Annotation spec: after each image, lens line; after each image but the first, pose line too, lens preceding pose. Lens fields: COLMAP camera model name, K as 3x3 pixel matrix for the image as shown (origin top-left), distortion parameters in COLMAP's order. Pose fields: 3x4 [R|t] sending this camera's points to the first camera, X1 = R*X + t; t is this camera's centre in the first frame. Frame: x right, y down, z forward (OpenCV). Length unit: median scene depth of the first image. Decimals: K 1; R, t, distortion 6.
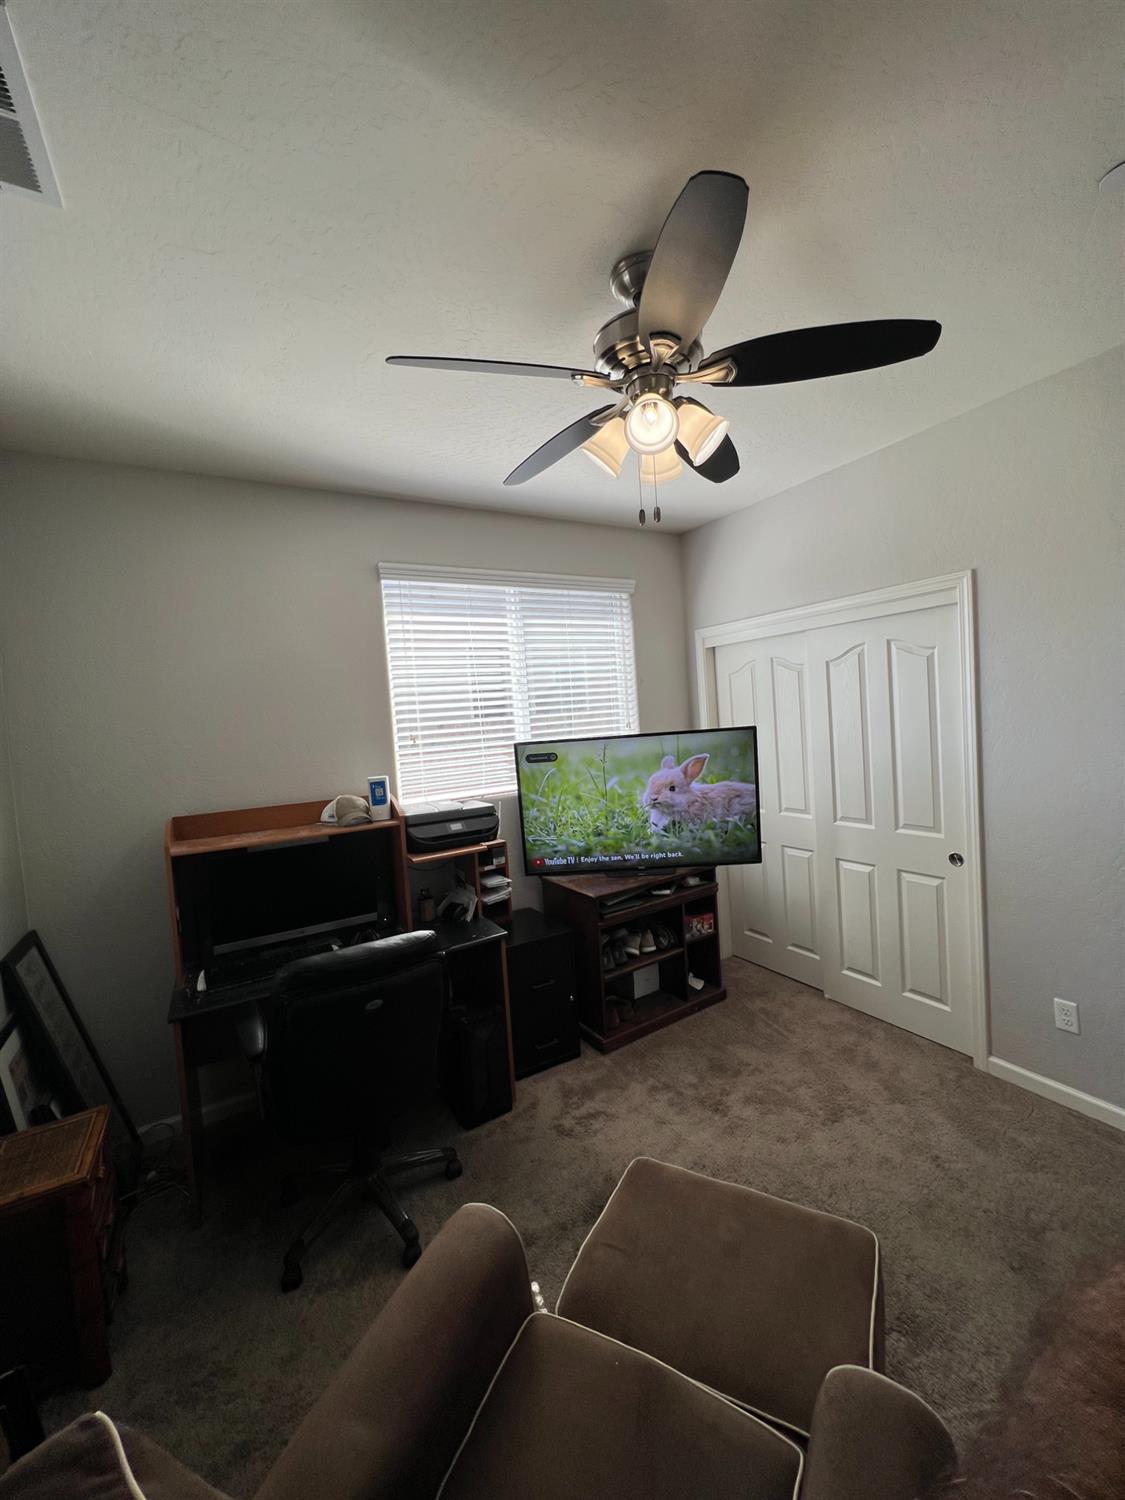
lens RADIAL K [[606.7, 0, 562.5], [0, 606.7, 750.0], [0, 0, 1]] dist [0.011404, -0.000007]
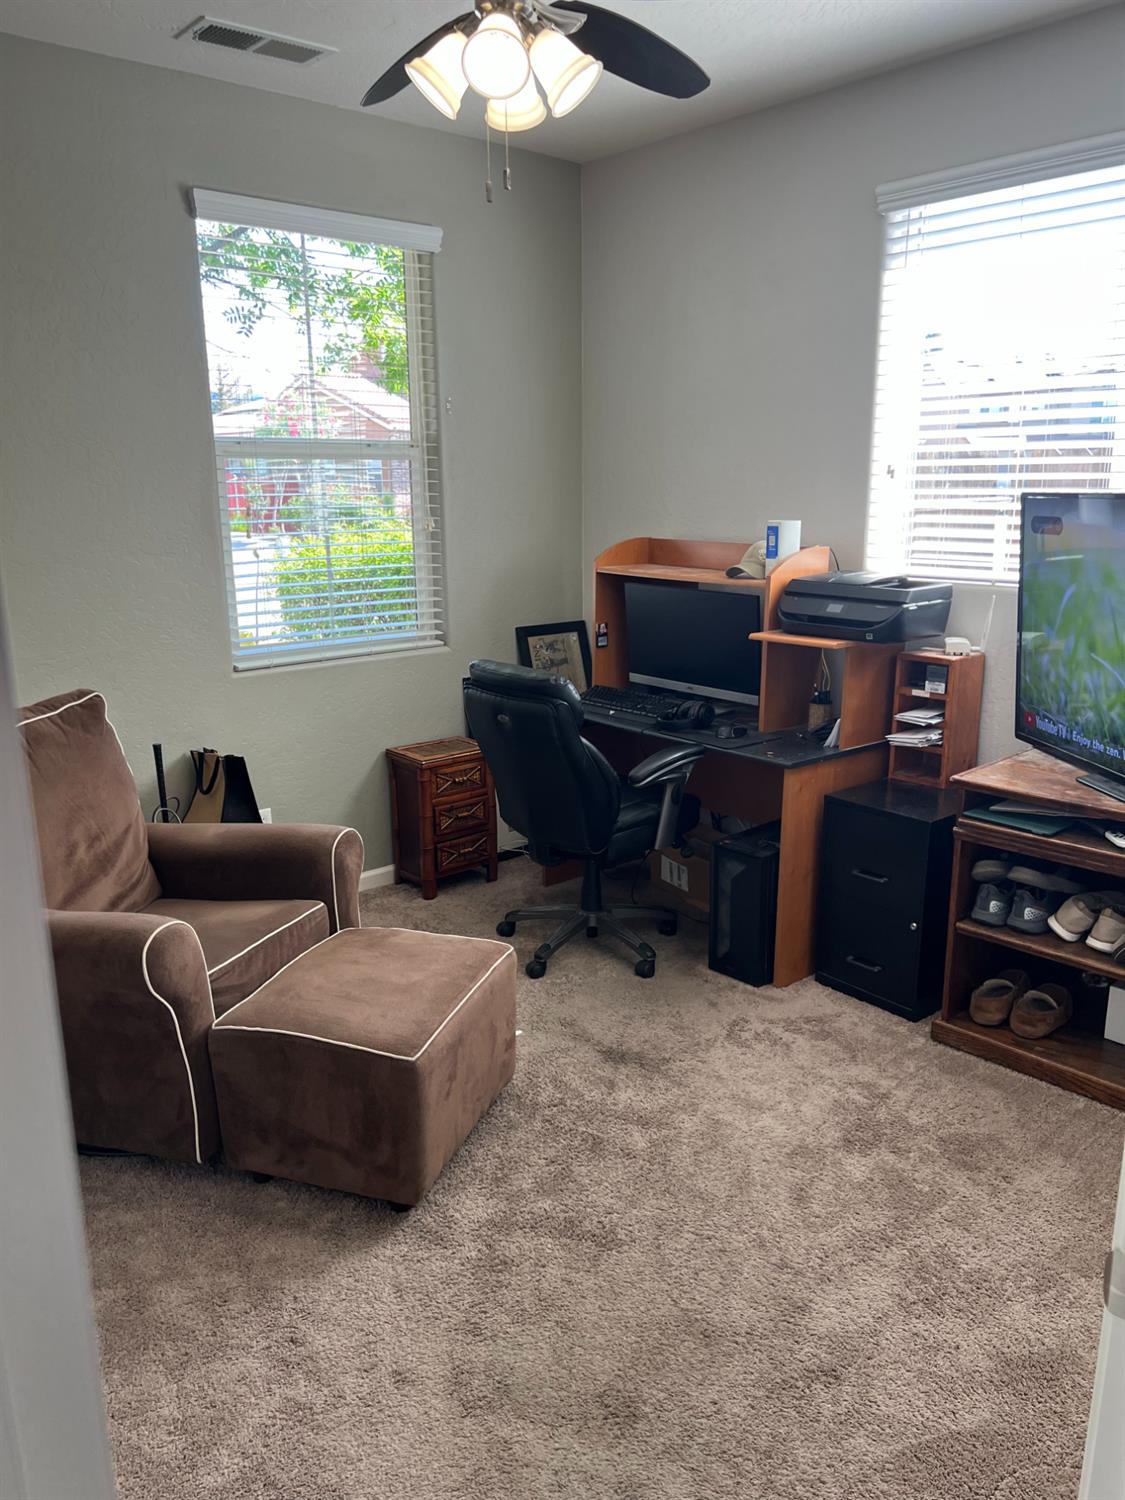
lens RADIAL K [[1119.8, 0, 562.5], [0, 1119.8, 750.0], [0, 0, 1]] dist [0.005982, 0.000565]
pose [[0.175458, 0.291502, -0.940341, 0.962041], [-0.058602, 0.956557, 0.285595, -0.060168], [0.982741, 0.004996, 0.184918, 0.449681]]
